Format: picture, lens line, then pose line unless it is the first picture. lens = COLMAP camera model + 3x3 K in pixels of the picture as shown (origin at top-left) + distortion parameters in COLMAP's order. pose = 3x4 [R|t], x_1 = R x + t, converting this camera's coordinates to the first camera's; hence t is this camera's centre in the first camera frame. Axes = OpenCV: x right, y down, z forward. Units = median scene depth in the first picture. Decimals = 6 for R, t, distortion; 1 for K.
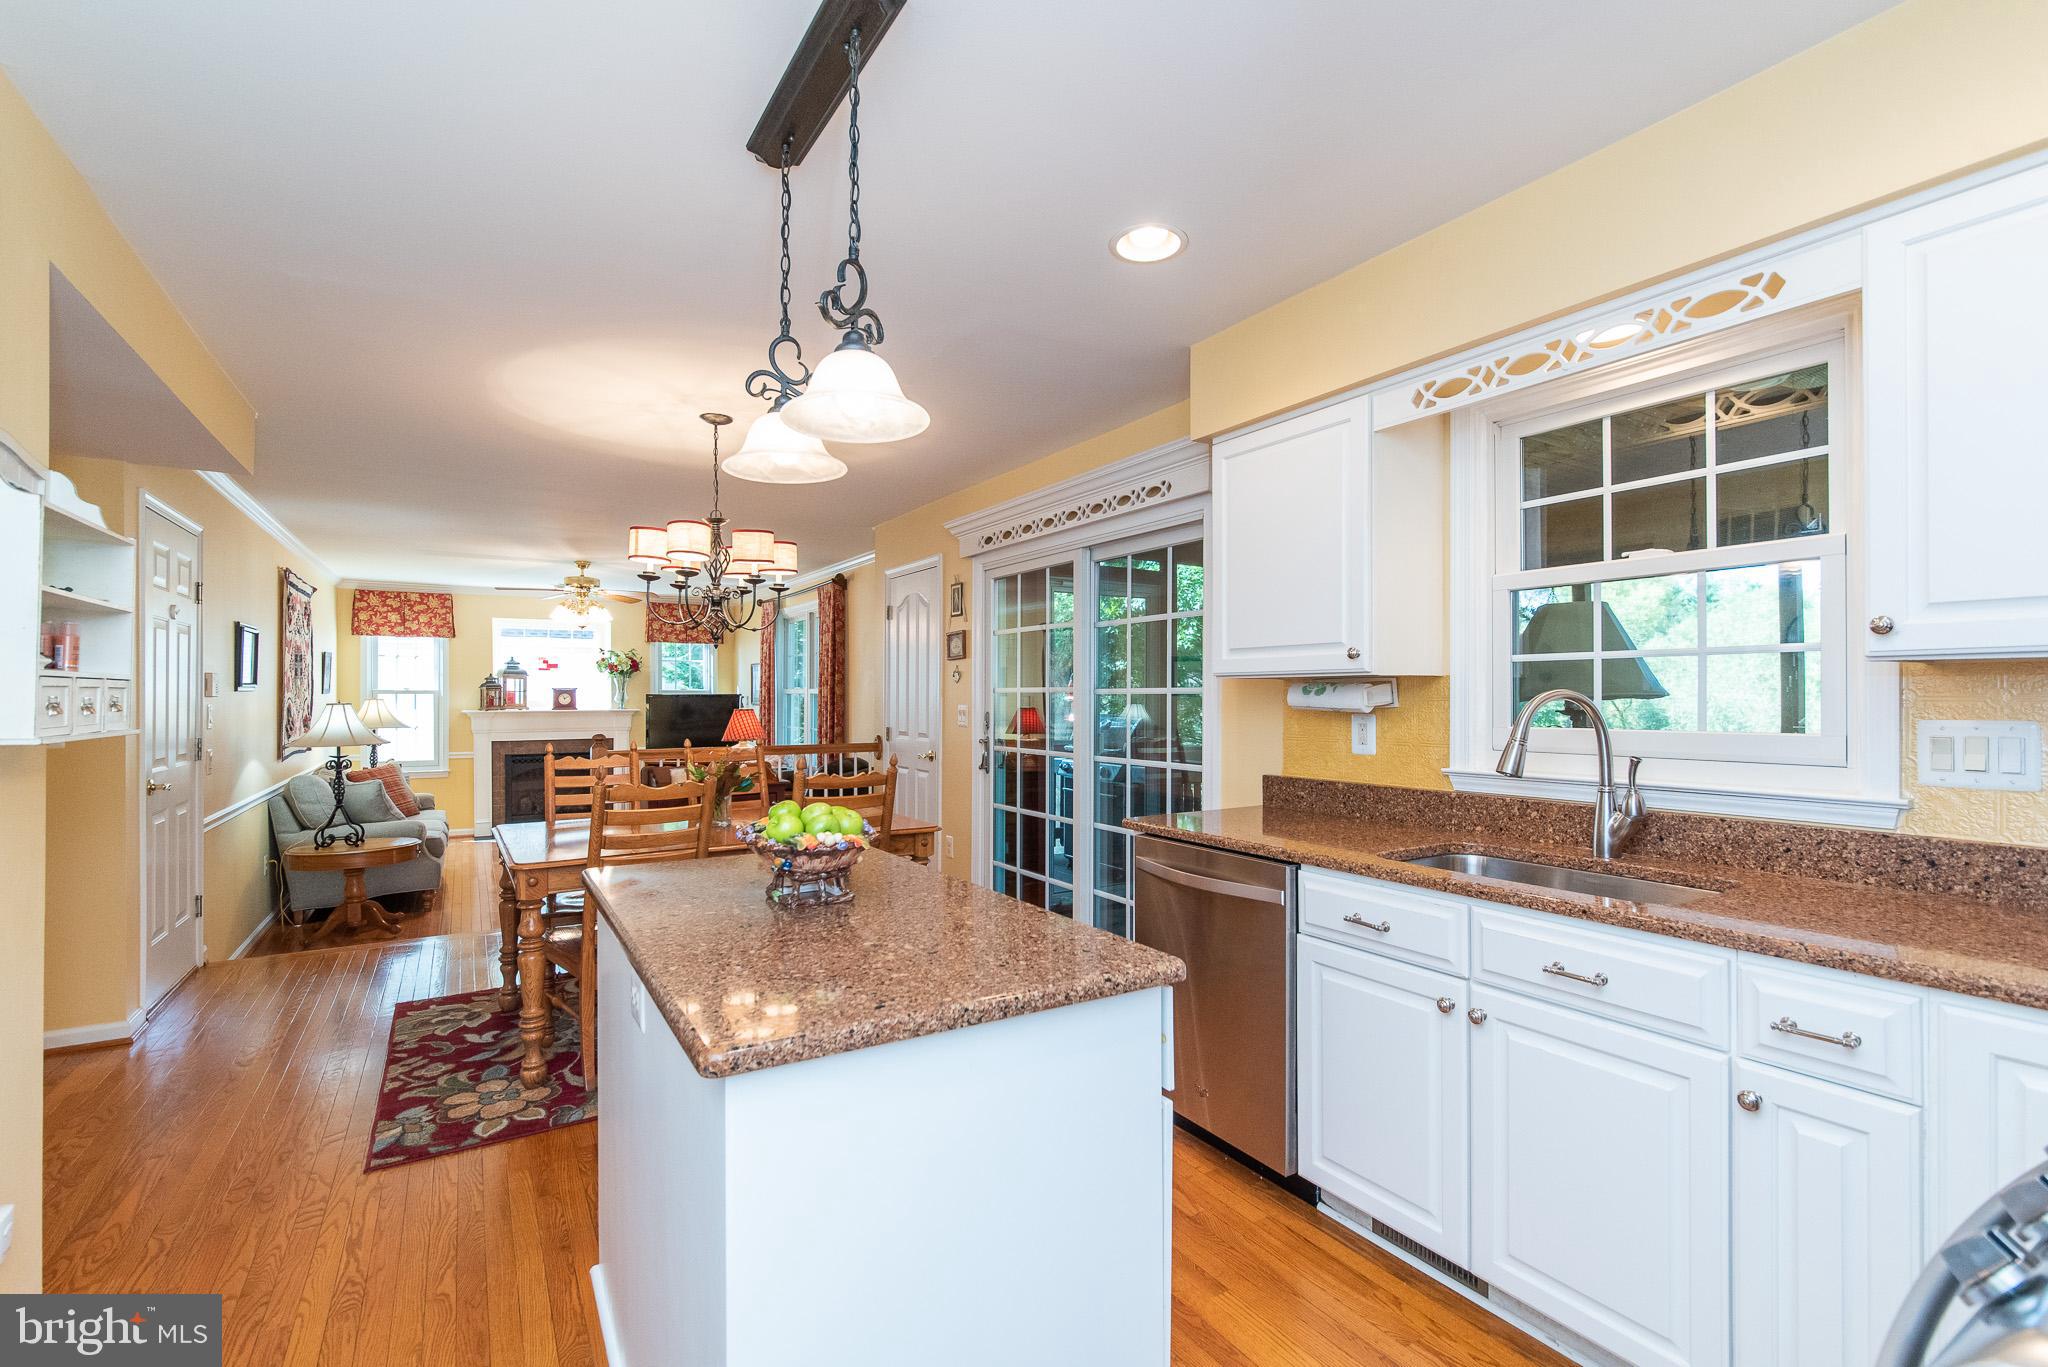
lens RADIAL K [[916.7, 0, 1035.5], [0, 916.7, 693.9], [0, 0, 1]] dist [-0.000815, -0.000428]
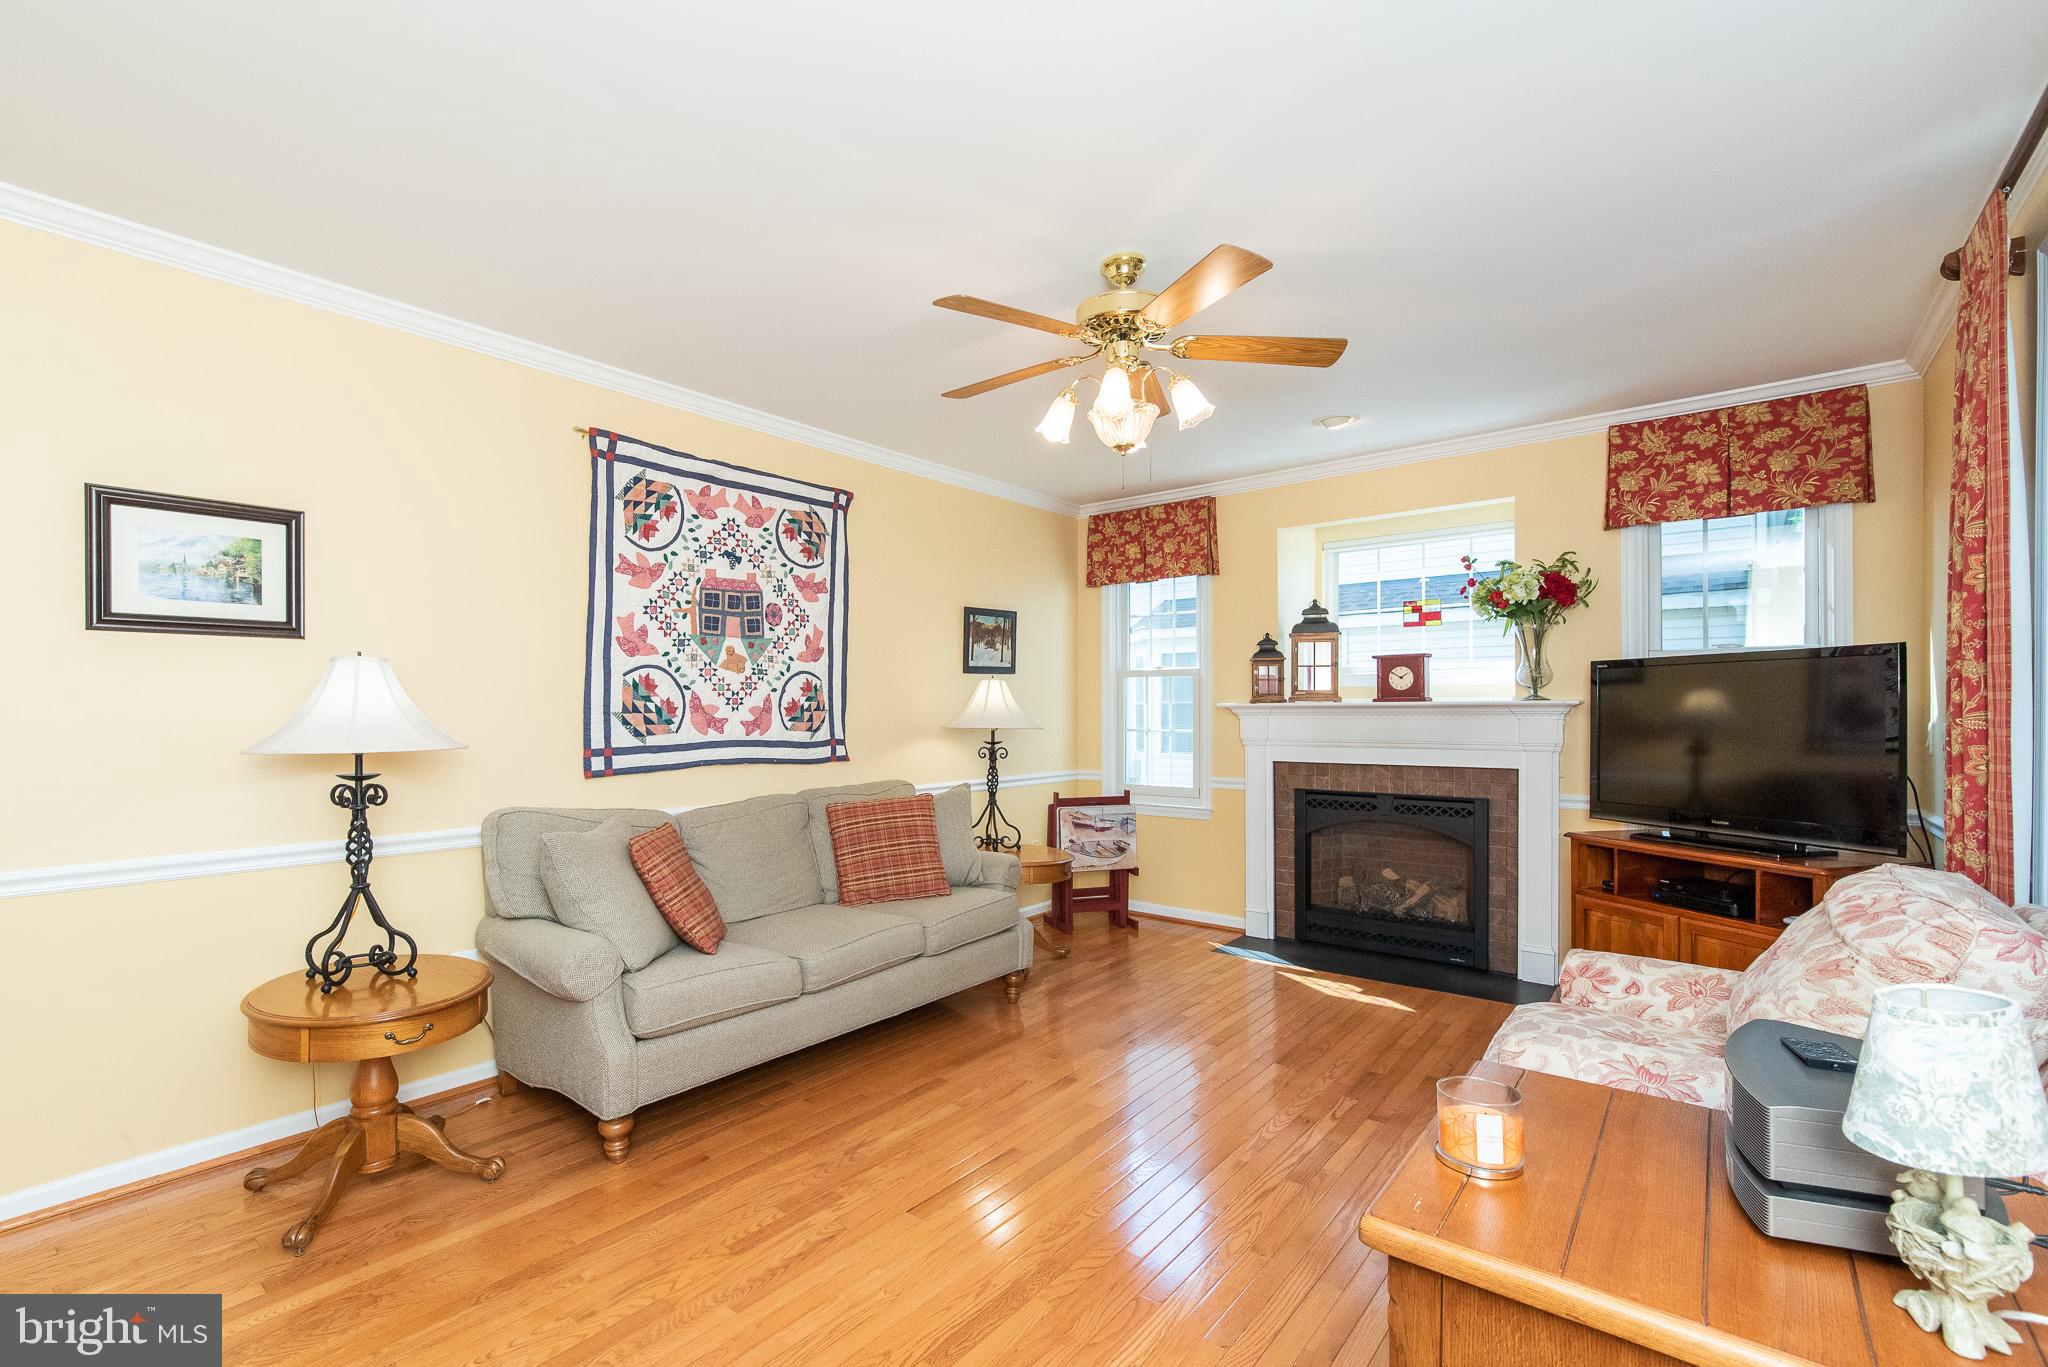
lens RADIAL K [[909.8, 0, 959.0], [0, 909.8, 713.2], [0, 0, 1]] dist [-0.002451, 0.000002]
pose [[0.295454, 0.000707, -0.955357, -0.192257], [0.004254, 0.999989, 0.002056, 0.029277], [0.955348, -0.004671, 0.295447, 0.894696]]
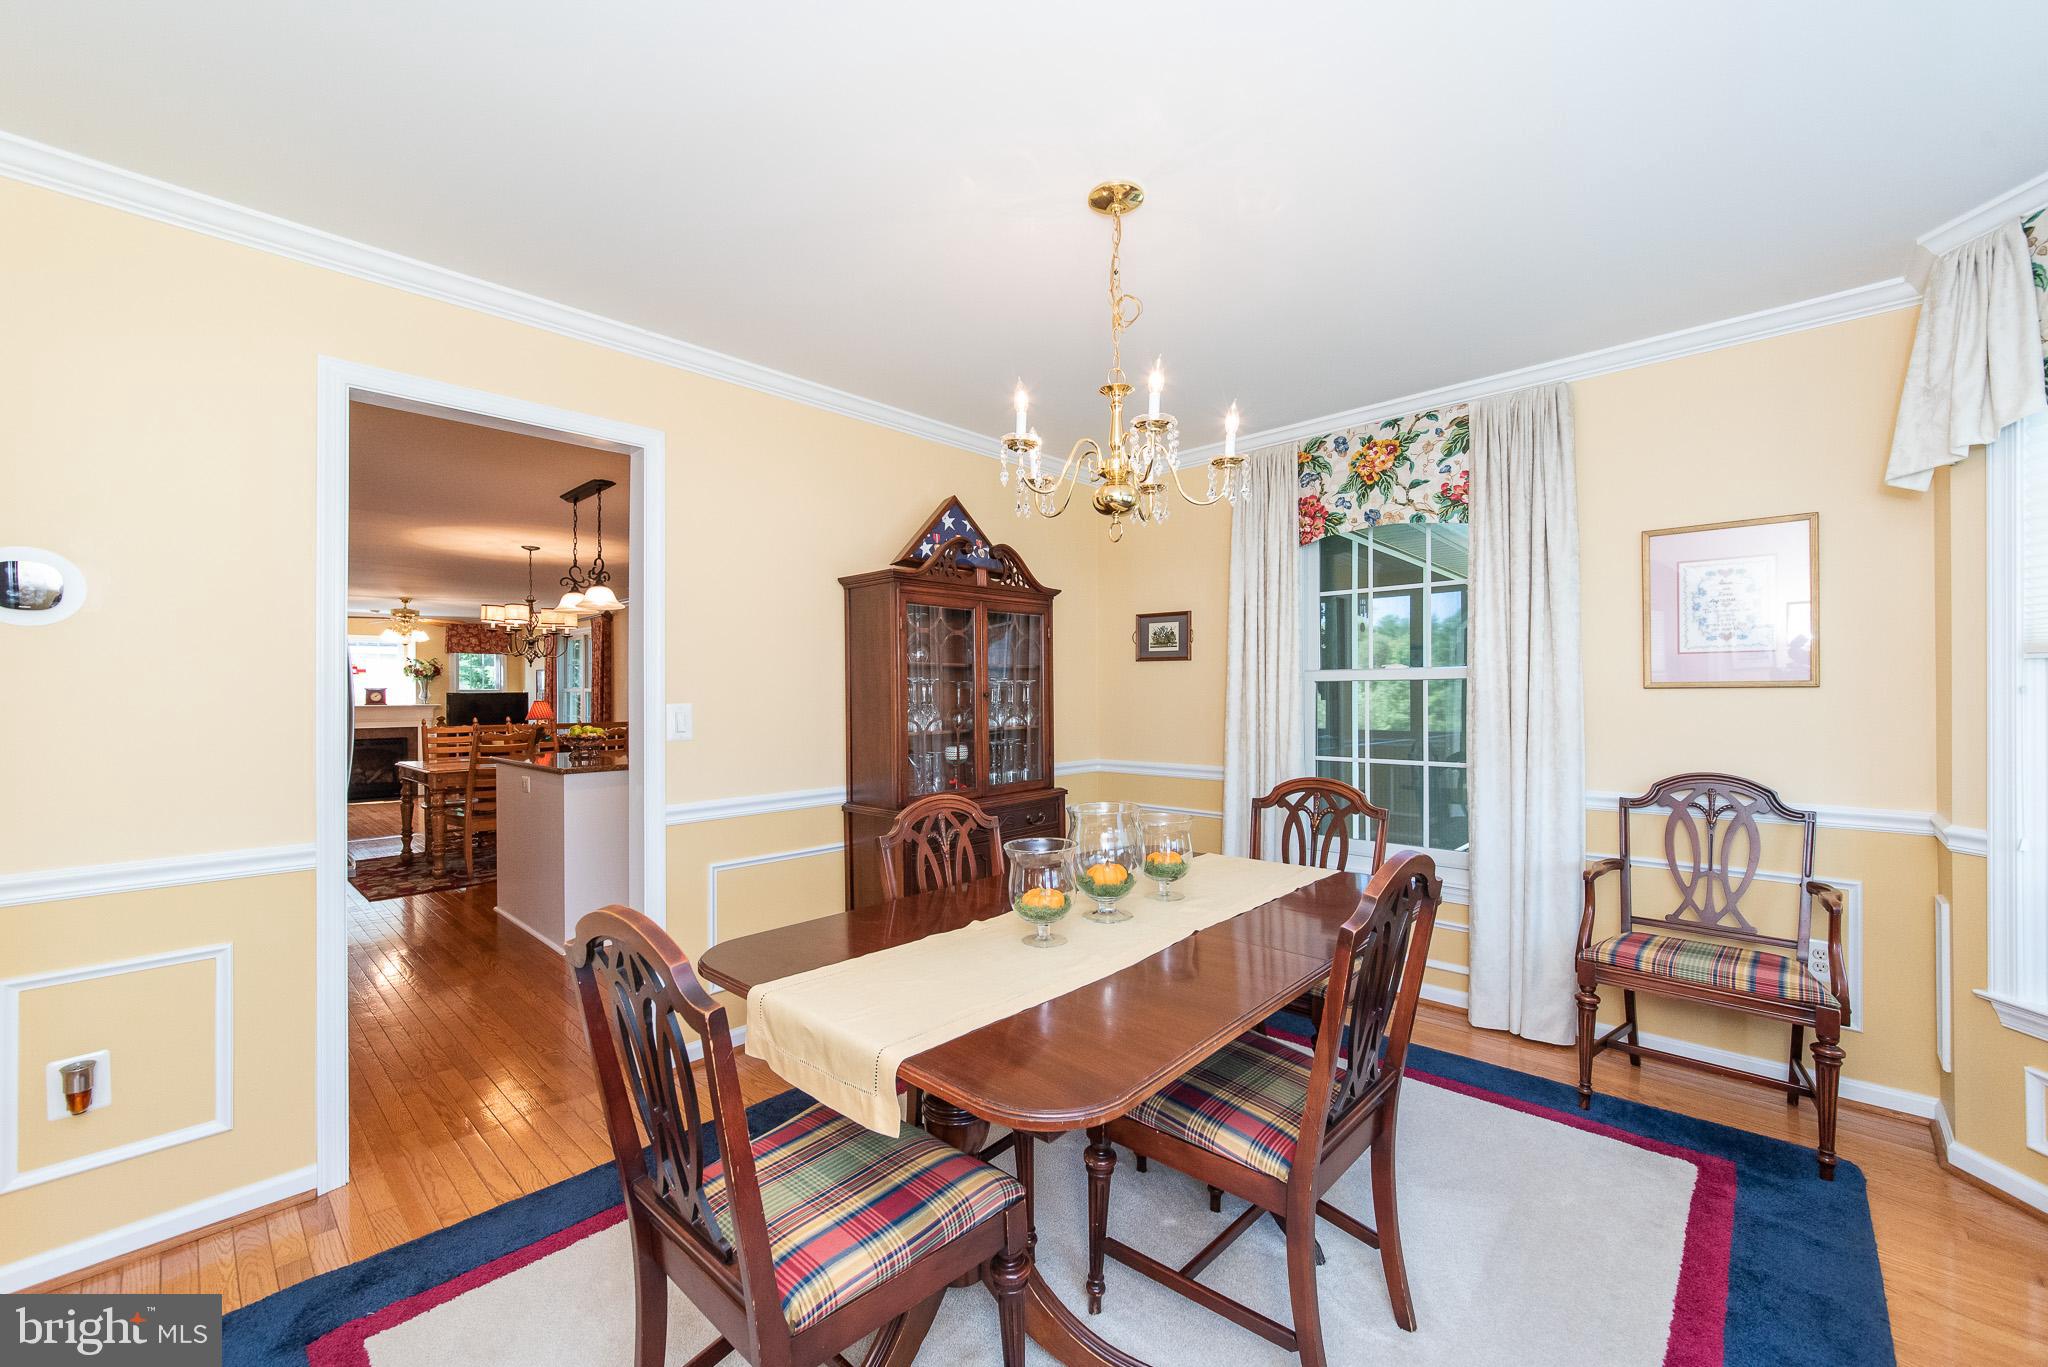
lens RADIAL K [[819.1, 0, 1025.9], [0, 819.1, 700.1], [0, 0, 1]] dist [0.002519, 0.000118]
pose [[0.968356, -0.003957, 0.249543, 0.119077], [0.001959, 0.999964, 0.008256, 0.003400], [-0.249567, -0.007506, 0.968329, -0.484451]]
